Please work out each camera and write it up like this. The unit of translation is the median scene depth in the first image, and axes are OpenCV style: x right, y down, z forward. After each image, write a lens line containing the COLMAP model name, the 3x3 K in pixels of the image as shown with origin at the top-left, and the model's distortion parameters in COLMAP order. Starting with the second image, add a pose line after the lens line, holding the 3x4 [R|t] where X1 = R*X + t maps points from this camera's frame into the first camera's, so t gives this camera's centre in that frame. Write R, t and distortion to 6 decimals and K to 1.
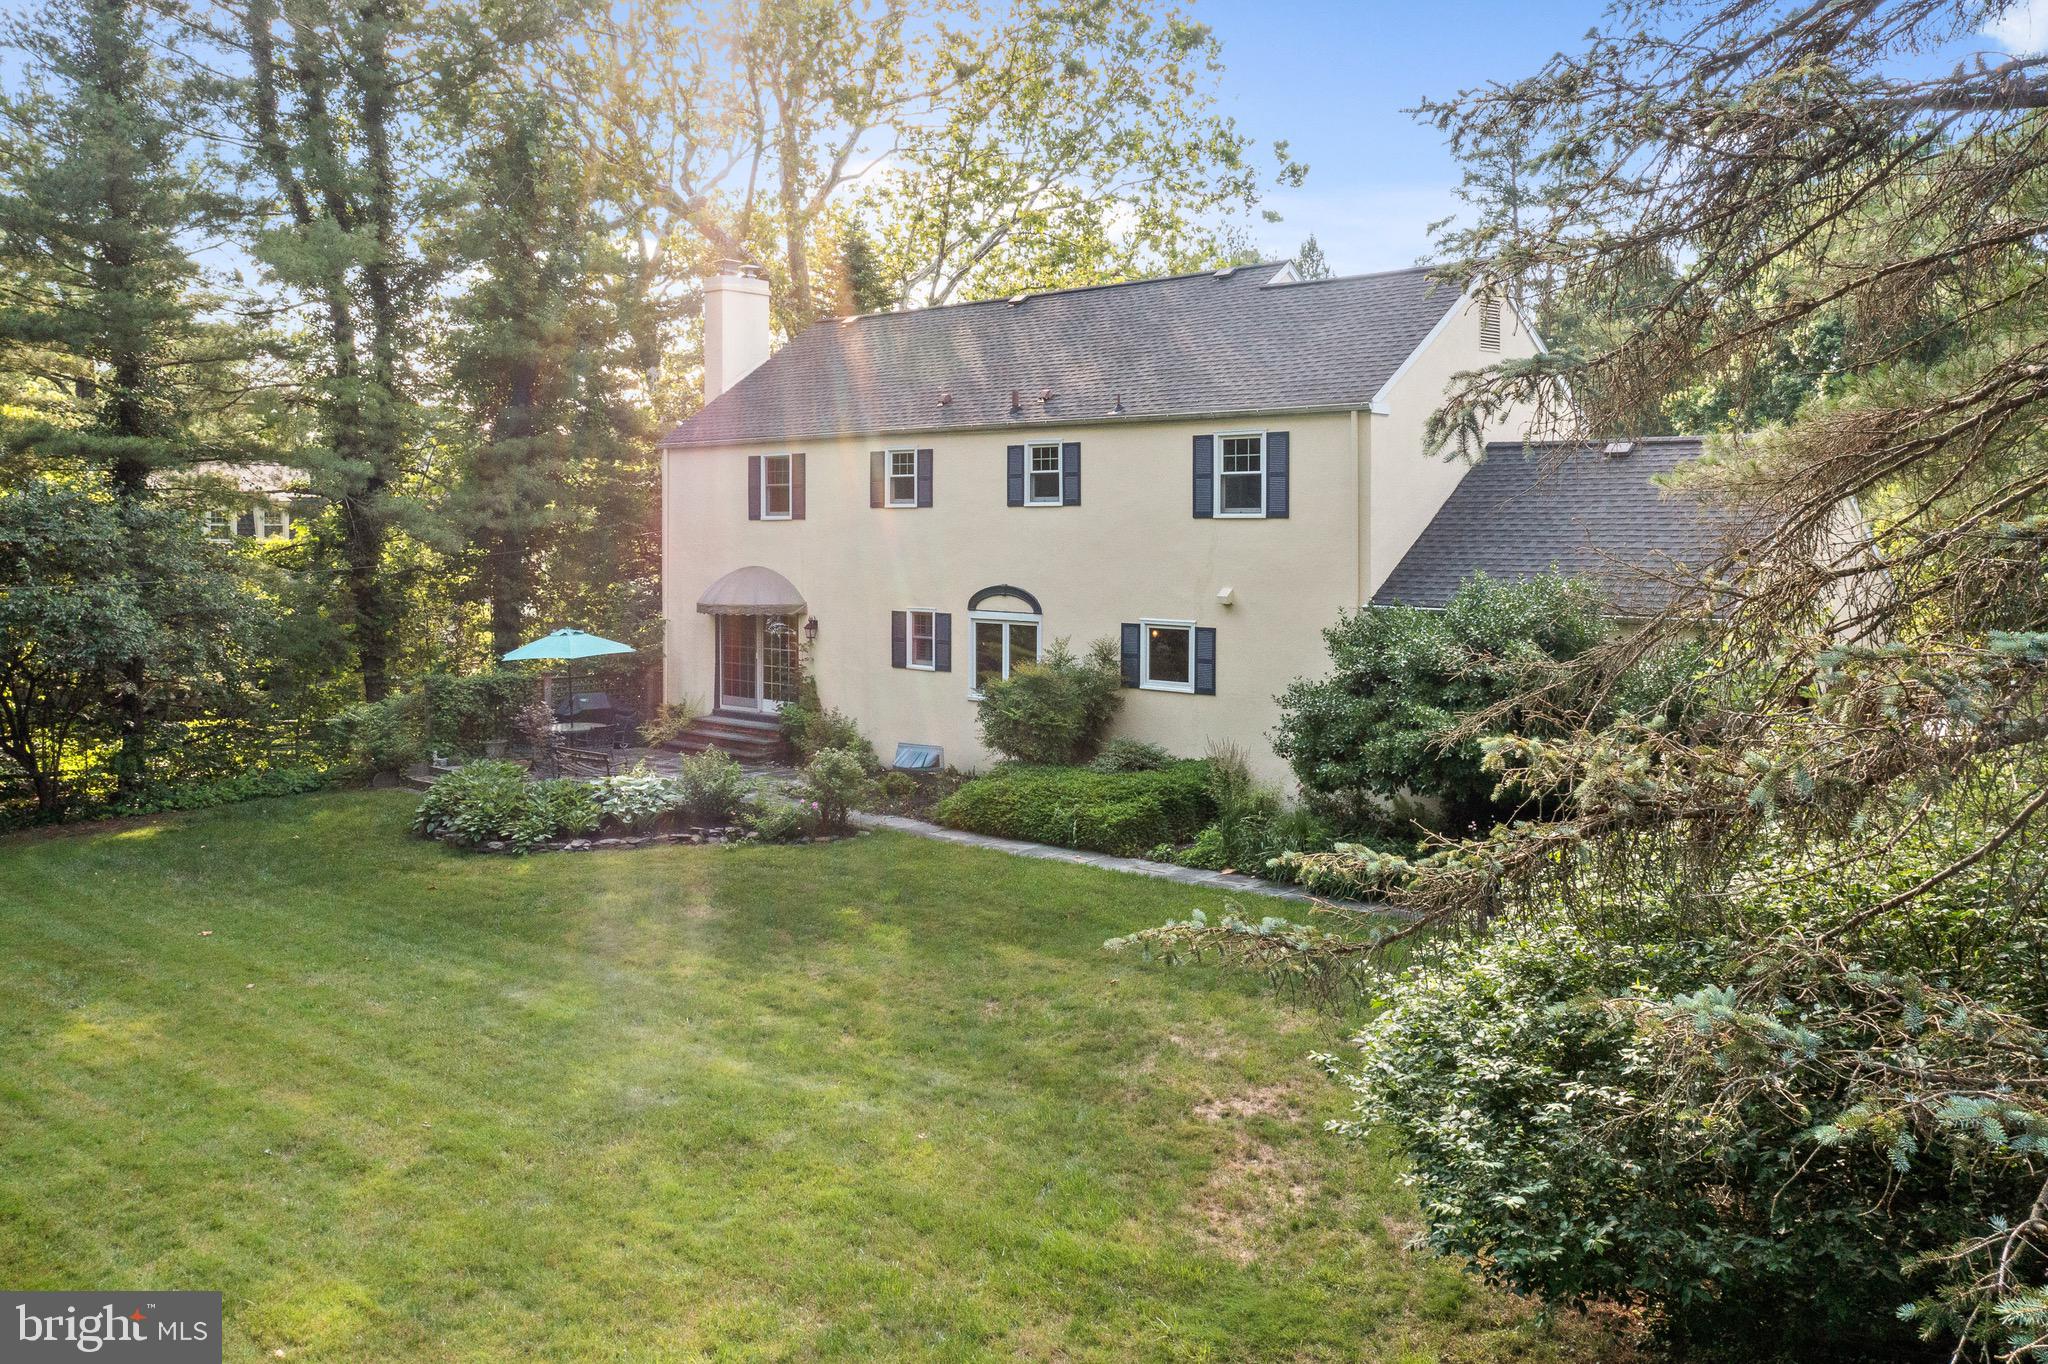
lens RADIAL K [[1656.2, 0, 1024.0], [0, 1656.2, 682.0], [0, 0, 1]] dist [-0.021992, 0.001605]
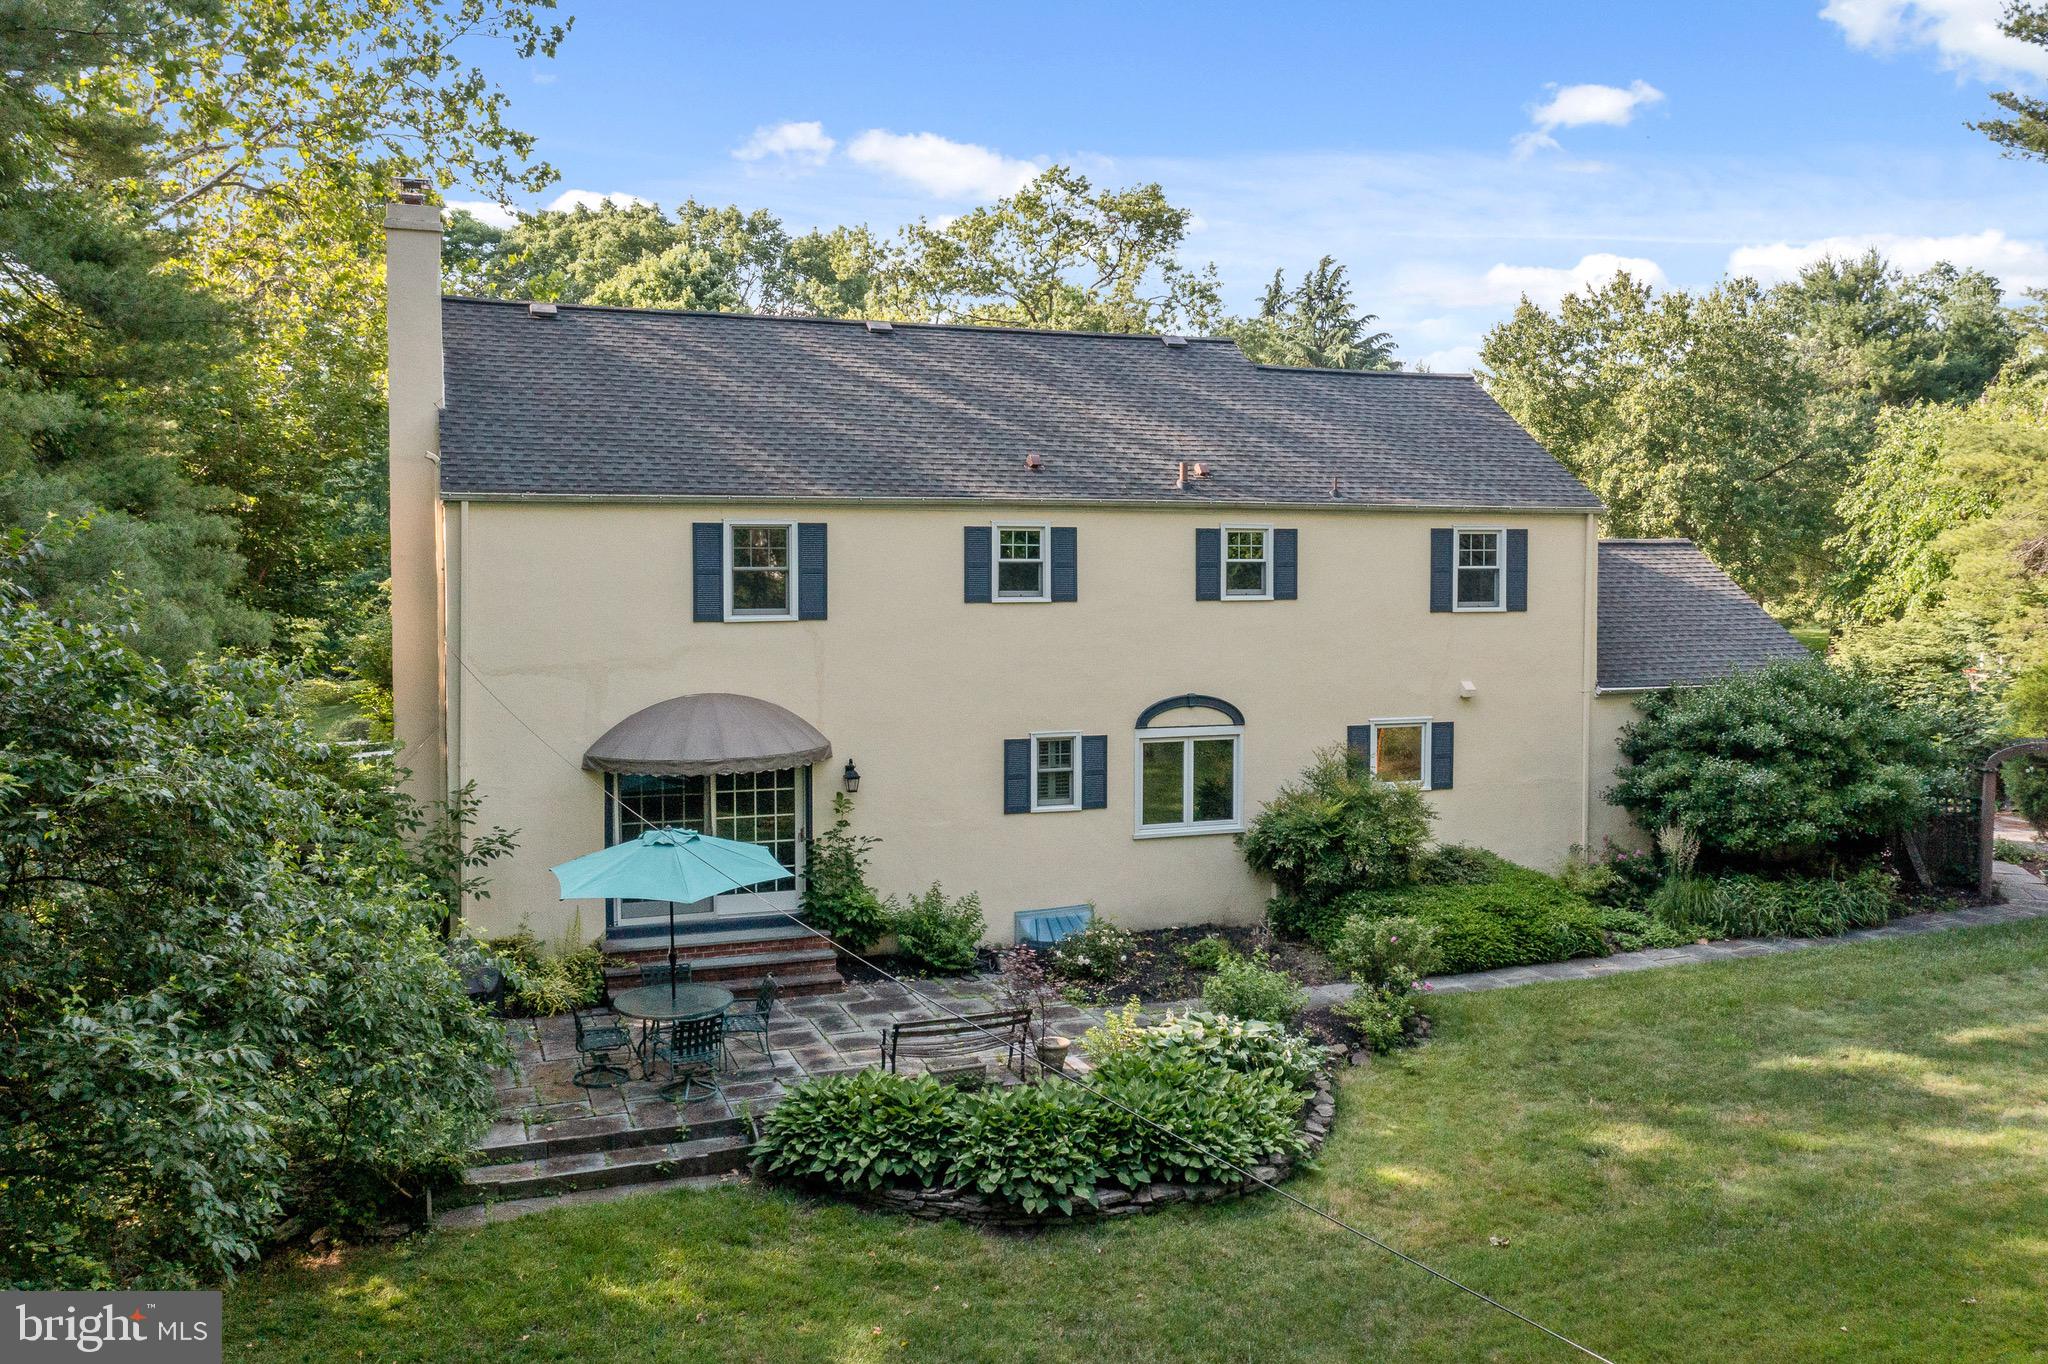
lens RADIAL K [[1656.2, 0, 1024.0], [0, 1656.2, 682.0], [0, 0, 1]] dist [-0.021992, 0.001605]
pose [[0.456561, -0.036105, 0.888959, -0.778324], [0.098535, 0.995081, -0.010191, -0.063667], [-0.884219, 0.092246, 0.457873, 0.682993]]
